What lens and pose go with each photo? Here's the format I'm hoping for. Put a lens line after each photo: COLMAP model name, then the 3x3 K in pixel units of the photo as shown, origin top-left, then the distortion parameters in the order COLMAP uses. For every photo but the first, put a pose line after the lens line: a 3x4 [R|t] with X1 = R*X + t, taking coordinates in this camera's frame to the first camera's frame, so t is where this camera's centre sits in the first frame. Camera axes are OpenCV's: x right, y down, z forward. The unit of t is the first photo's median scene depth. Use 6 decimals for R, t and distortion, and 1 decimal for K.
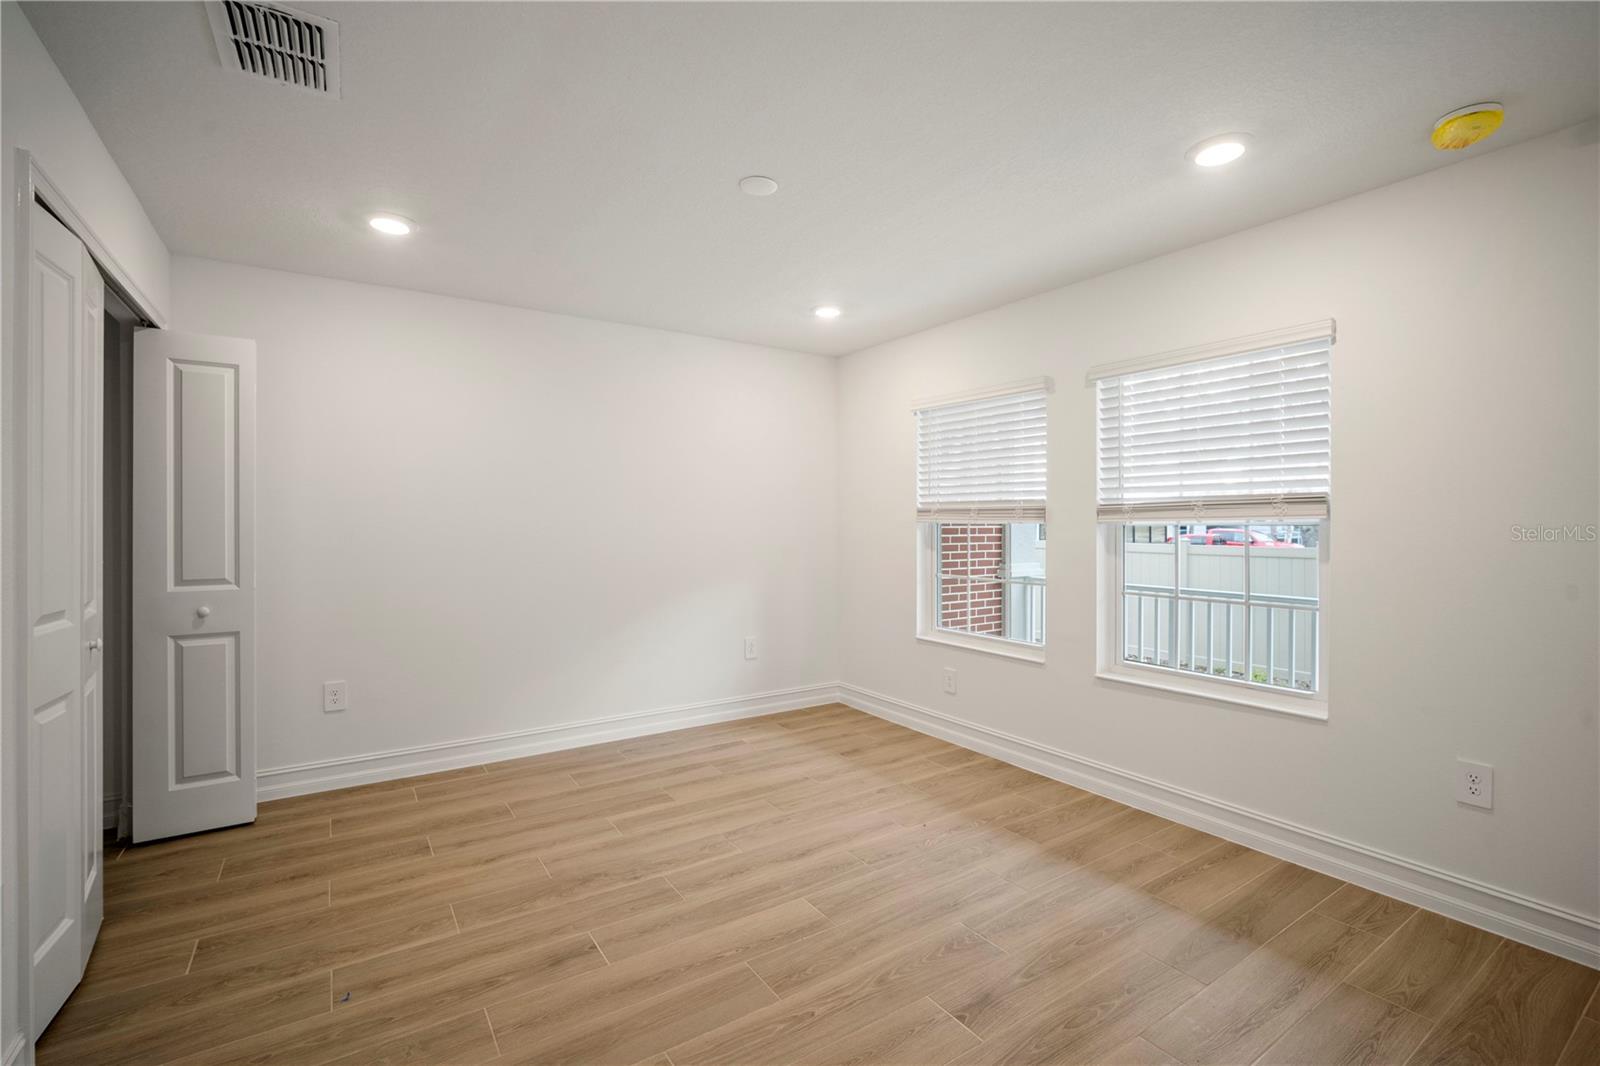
lens RADIAL K [[706.7, 0, 798.5], [0, 706.7, 524.7], [0, 0, 1]] dist [-0.015137, 0.003617]
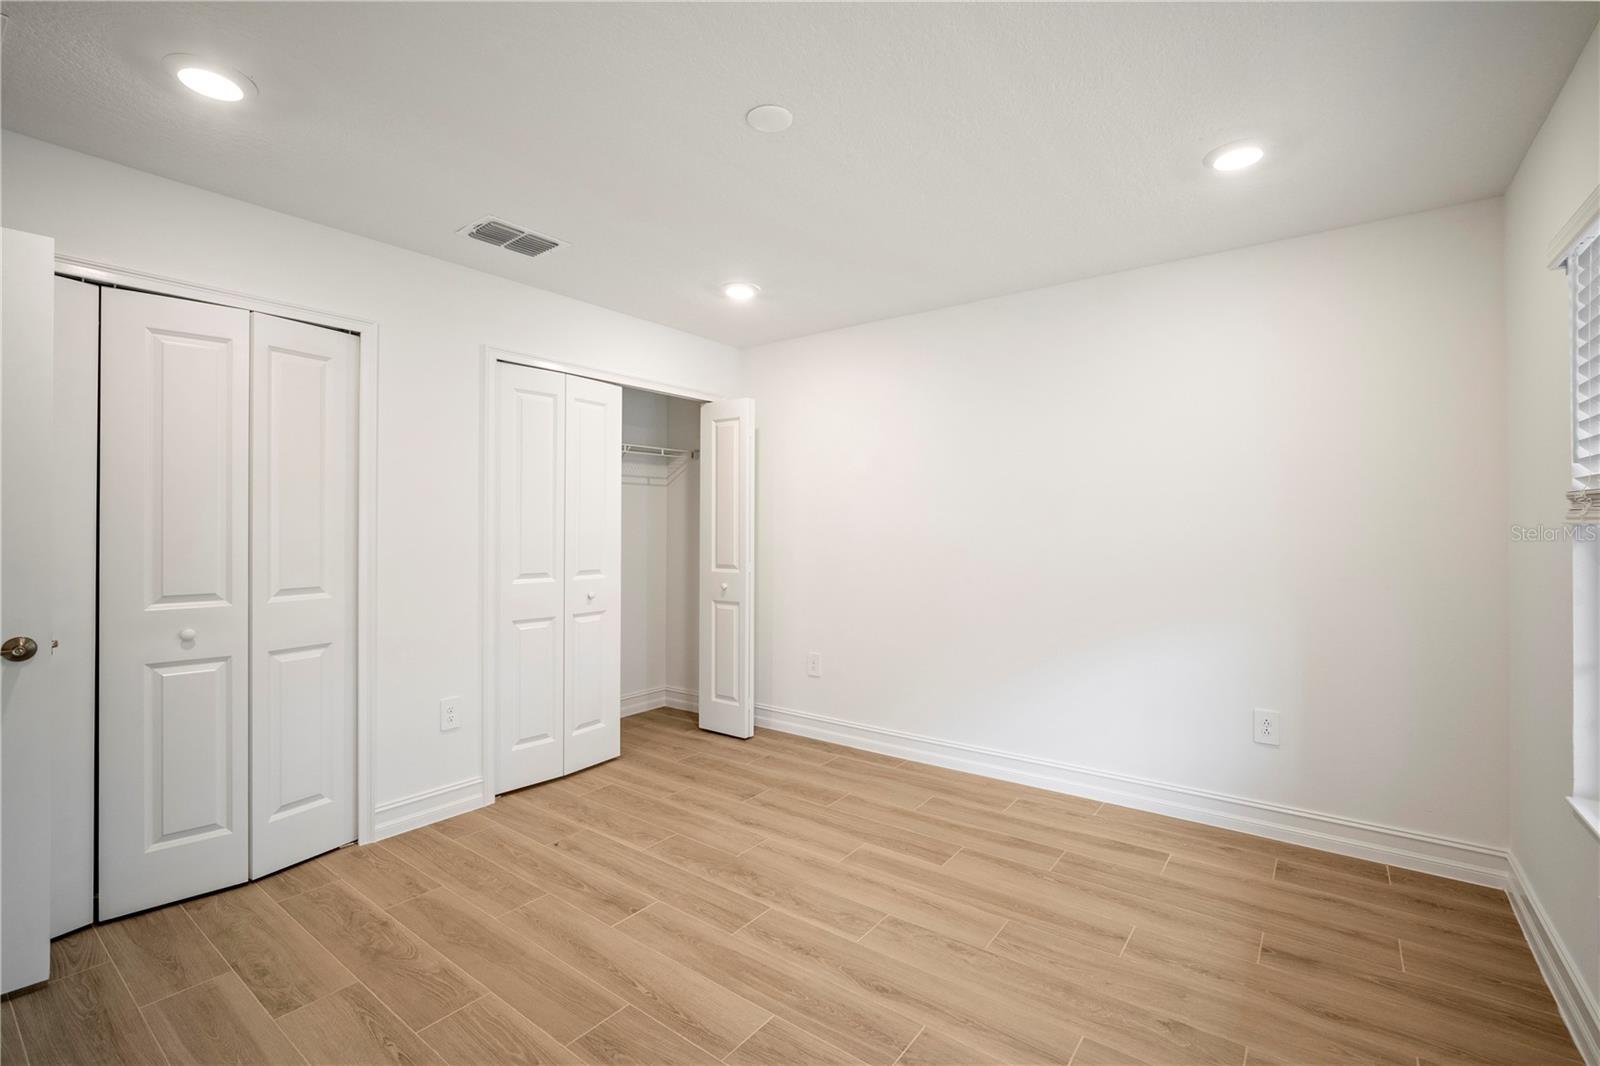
lens RADIAL K [[706.7, 0, 796.2], [0, 706.7, 532.4], [0, 0, 1]] dist [-0.015137, 0.003617]
pose [[0.325476, 0.005999, -0.945531, 0.567647], [-0.002340, 0.999982, 0.005539, -0.000353], [0.945547, 0.000410, 0.325484, 0.598953]]
